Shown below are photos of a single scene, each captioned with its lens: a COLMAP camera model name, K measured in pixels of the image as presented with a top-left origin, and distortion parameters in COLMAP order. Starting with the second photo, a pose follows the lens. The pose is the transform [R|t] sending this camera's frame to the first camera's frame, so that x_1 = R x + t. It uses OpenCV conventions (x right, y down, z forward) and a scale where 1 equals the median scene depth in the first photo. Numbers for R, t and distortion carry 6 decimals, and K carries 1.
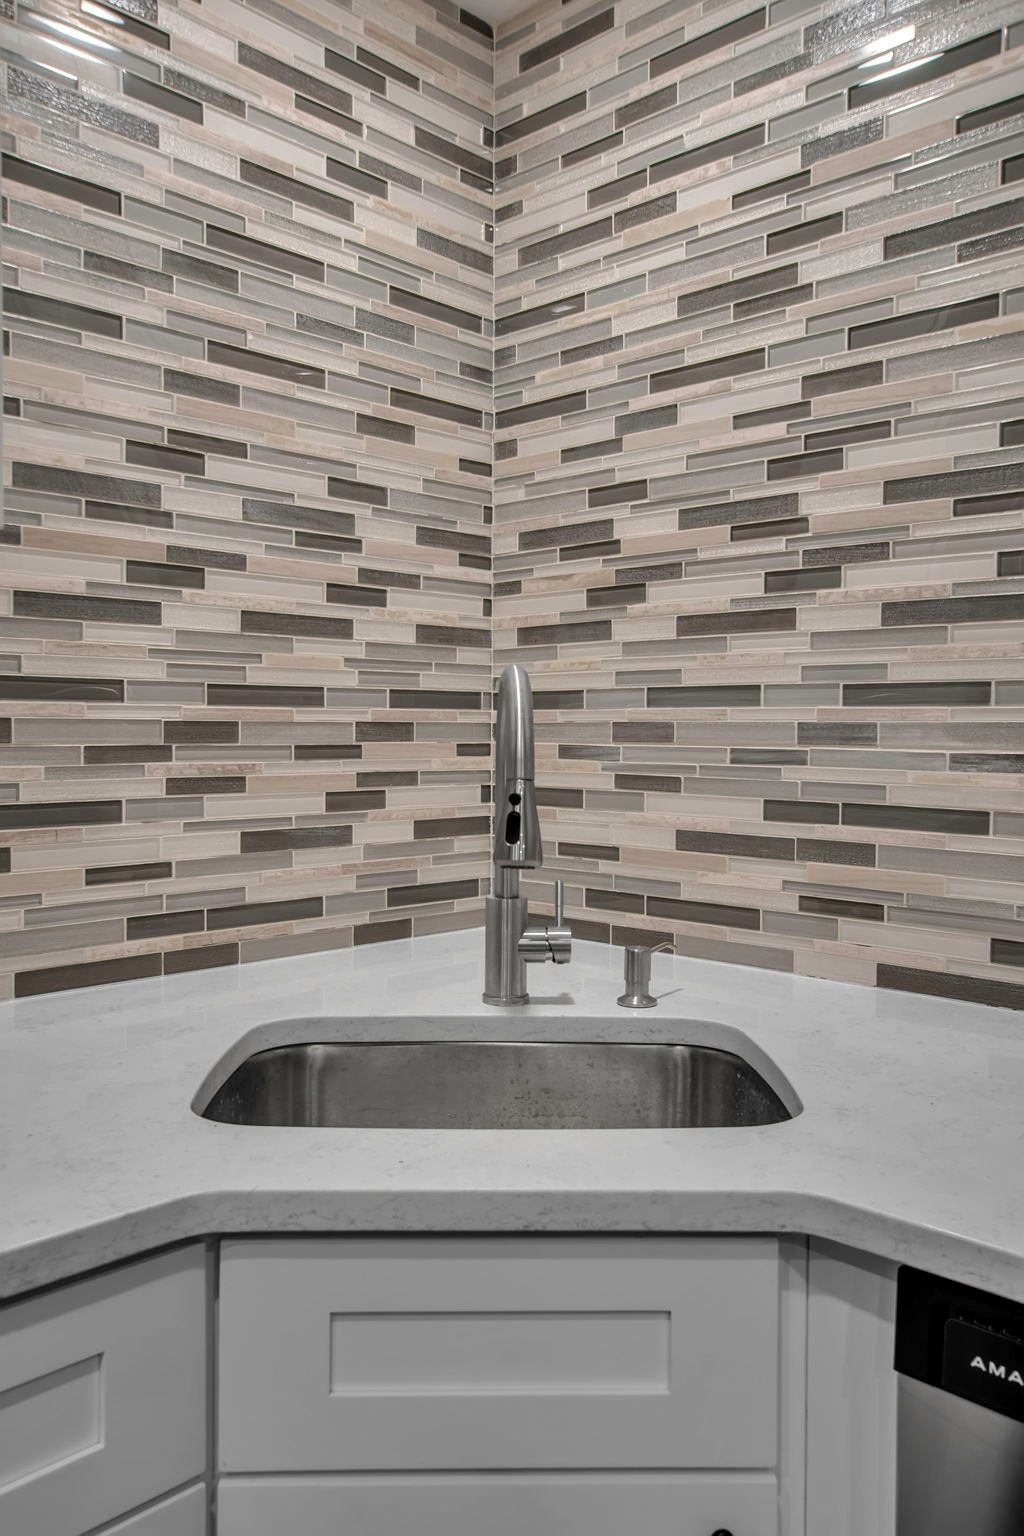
lens RADIAL K [[1267.0, 0, 510.3], [0, 1267.0, 754.6], [0, 0, 1]] dist [-0.003129, 0.028517]
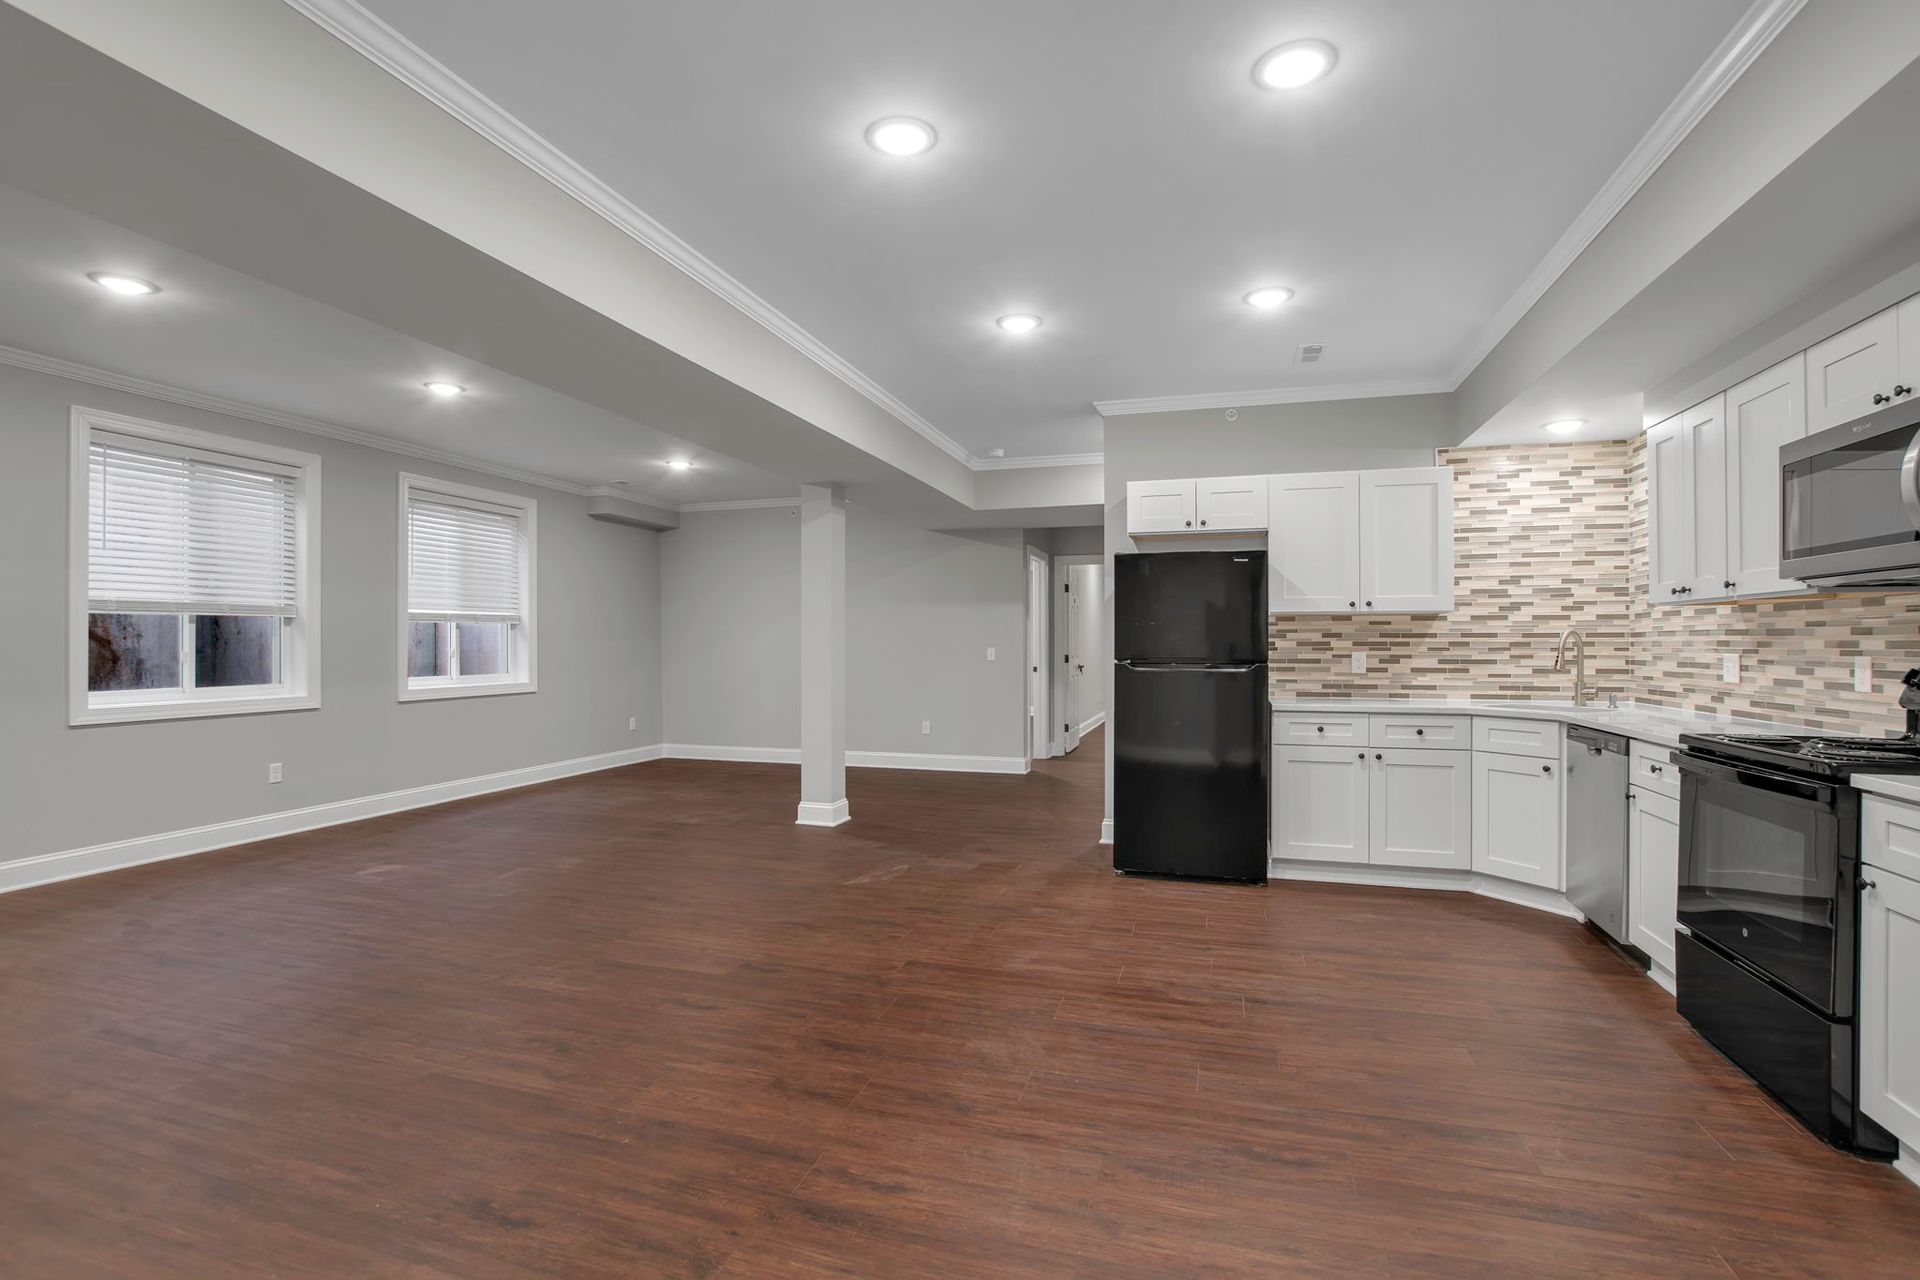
lens RADIAL K [[871.4, 0, 956.8], [0, 871.4, 642.4], [0, 0, 1]] dist [-0.039449, 0.006821]
pose [[0.454398, -0.009318, -0.890750, 1.387291], [-0.016897, 0.999675, -0.019077, 0.059199], [0.890638, 0.023720, 0.454093, -1.895709]]
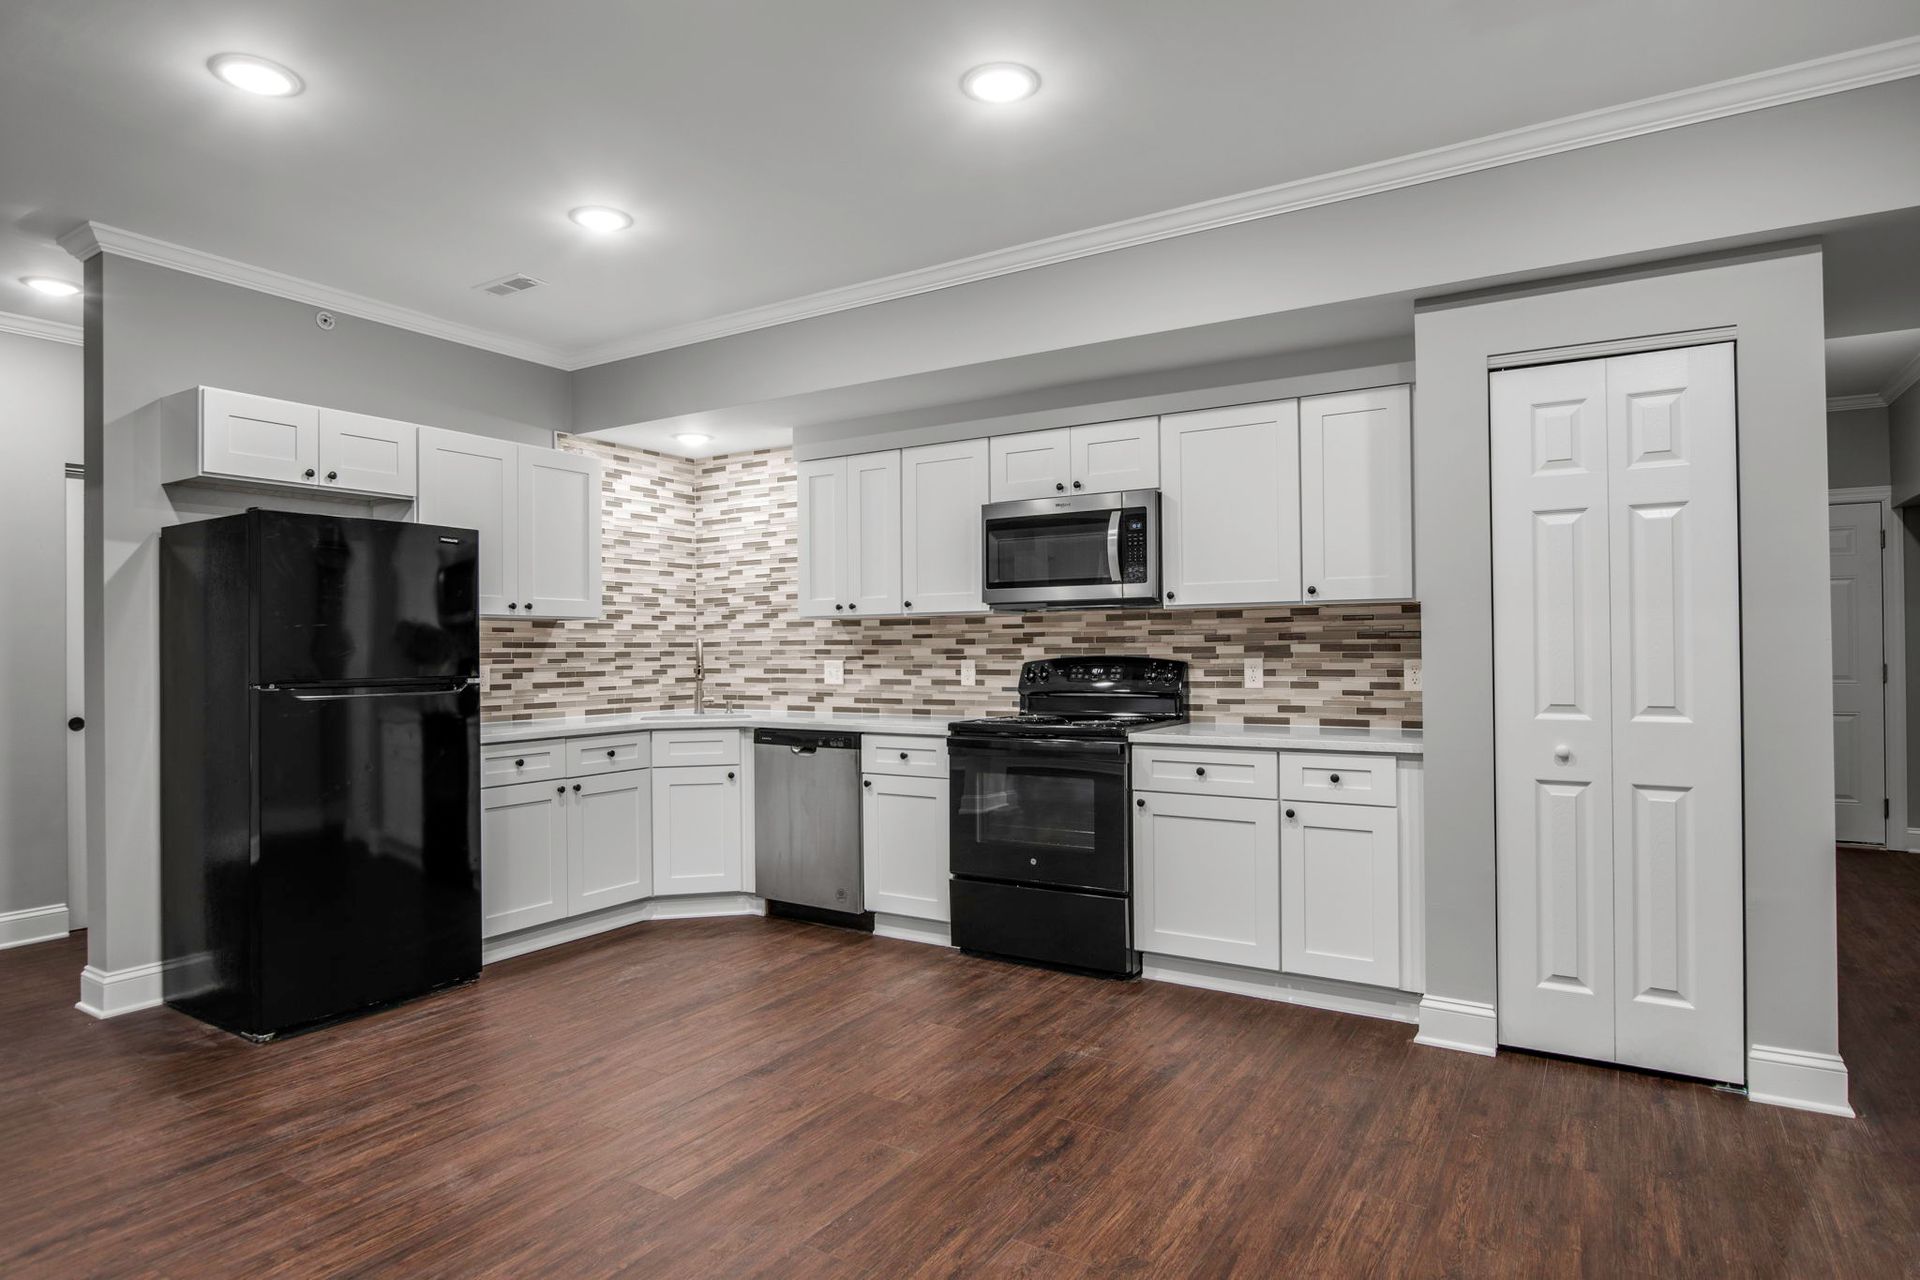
lens RADIAL K [[1063.4, 0, 957.2], [0, 1063.4, 644.9], [0, 0, 1]] dist [-0.024200, 0.005575]
pose [[0.977253, -0.015650, 0.211499, 0.081594], [0.021565, 0.999437, -0.025689, 0.058344], [-0.210978, 0.029665, 0.977041, -2.412185]]
